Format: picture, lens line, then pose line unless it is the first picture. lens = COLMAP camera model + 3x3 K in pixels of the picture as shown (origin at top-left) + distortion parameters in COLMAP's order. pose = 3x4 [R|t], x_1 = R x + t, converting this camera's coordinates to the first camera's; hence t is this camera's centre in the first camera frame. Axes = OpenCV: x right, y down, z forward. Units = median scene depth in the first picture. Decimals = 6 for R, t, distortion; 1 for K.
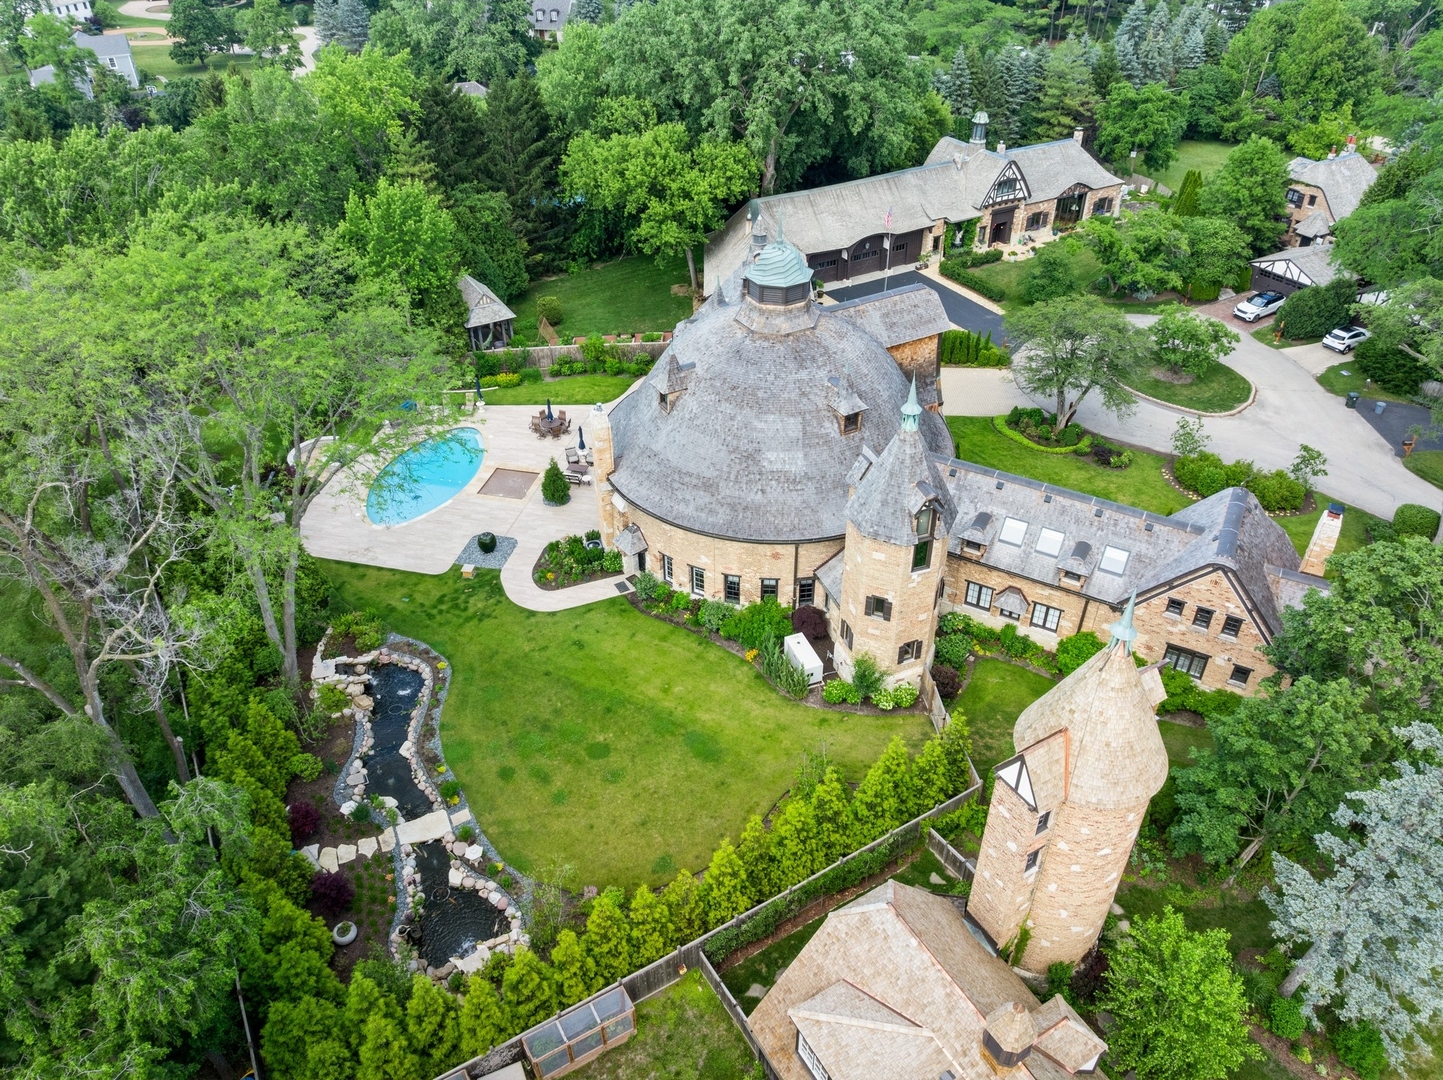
lens RADIAL K [[1002.7, 0, 721.5], [0, 1002.7, 540.0], [0, 0, 1]] dist [-0.090558, 0.069423]
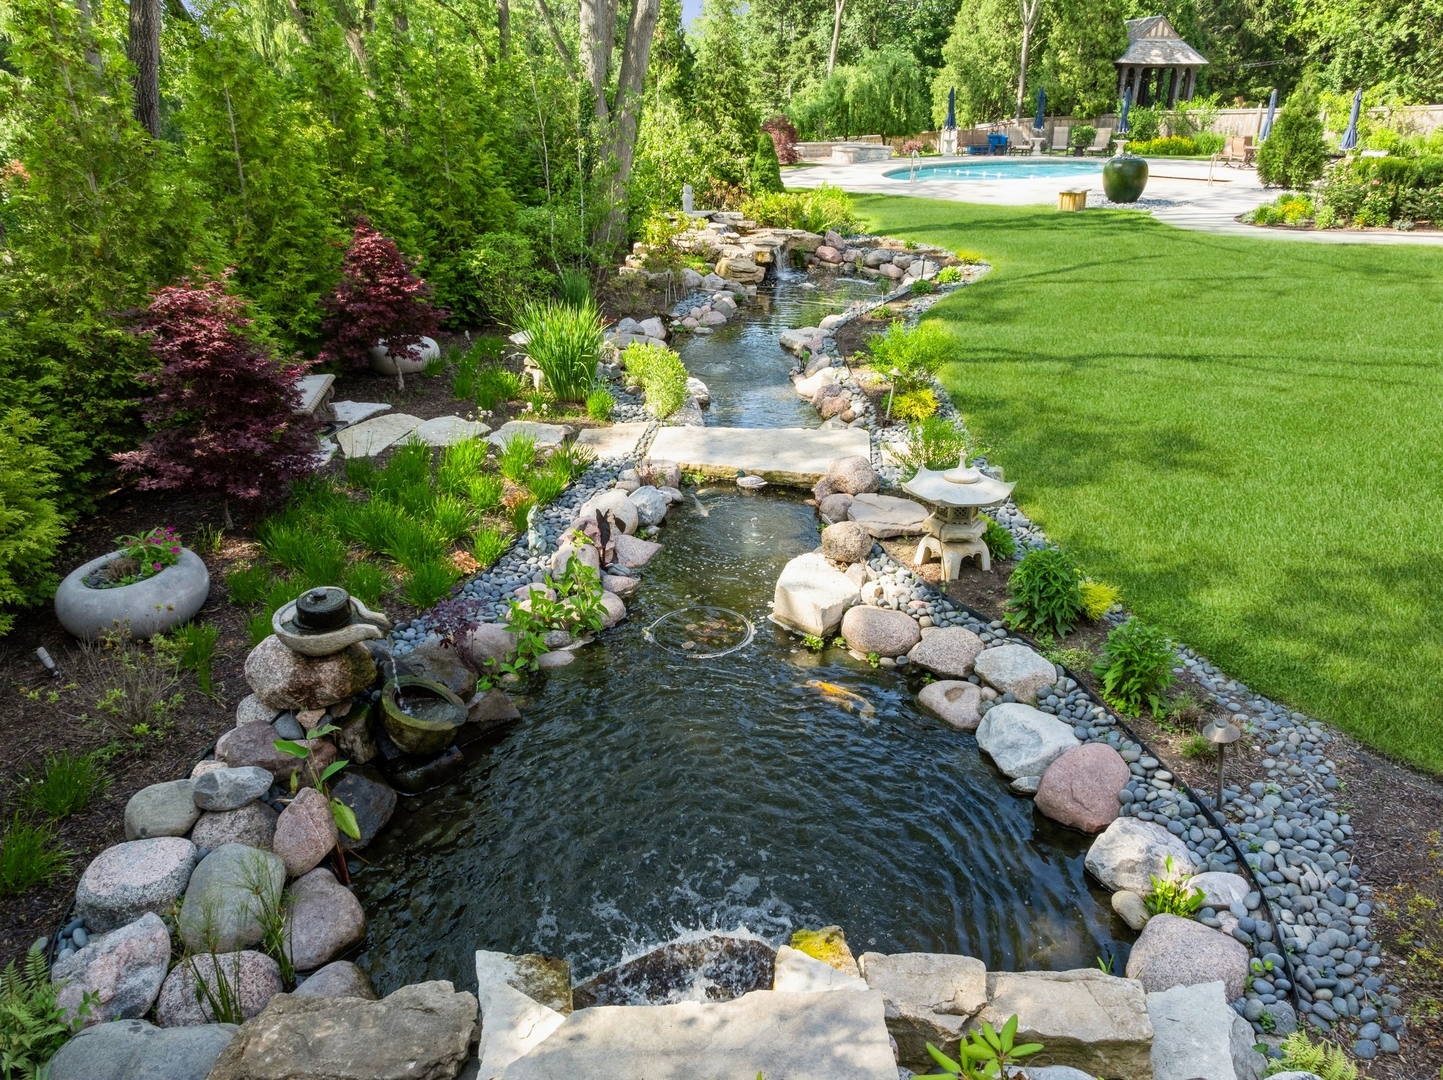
lens RADIAL K [[1002.7, 0, 721.5], [0, 1002.7, 540.0], [0, 0, 1]] dist [-0.090558, 0.069423]
pose [[0.844837, 0.219964, -0.487716, -0.202400], [-0.310953, 0.943680, -0.113035, 0.361142], [0.435384, 0.247153, 0.865654, 0.847880]]
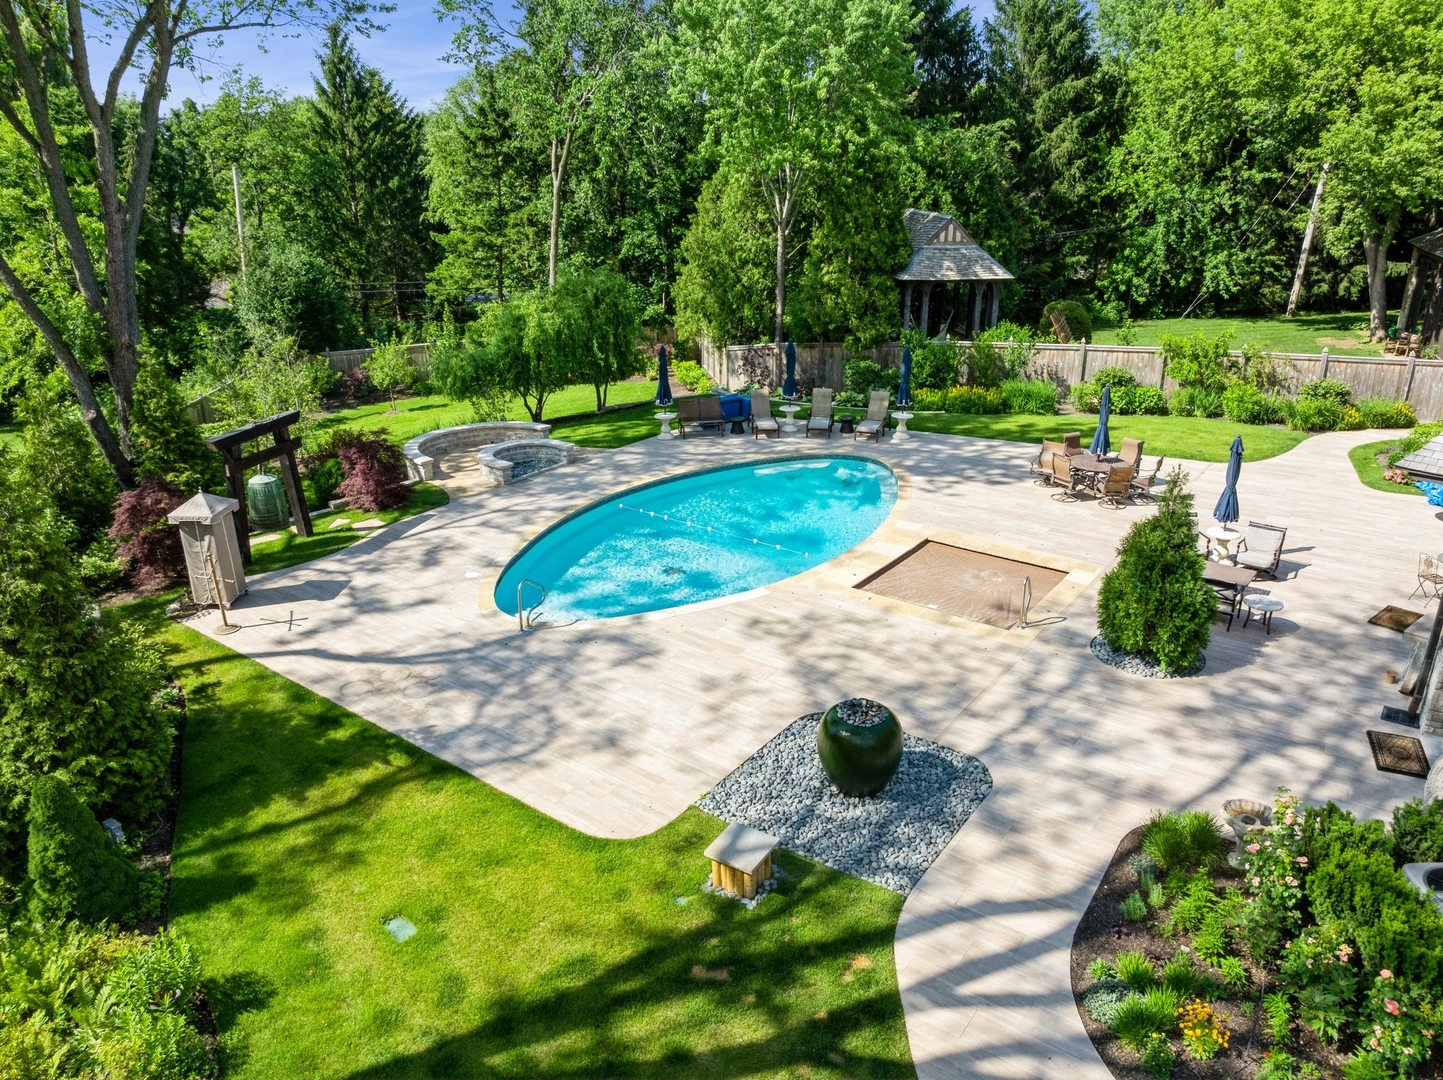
lens RADIAL K [[996.4, 0, 721.5], [0, 996.4, 540.0], [0, 0, 1]] dist [-0.038646, 0.000755]
pose [[0.914602, 0.145169, -0.377397, -0.267496], [-0.236089, 0.949441, -0.206939, 0.018489], [0.328275, 0.278367, 0.902634, 1.110472]]
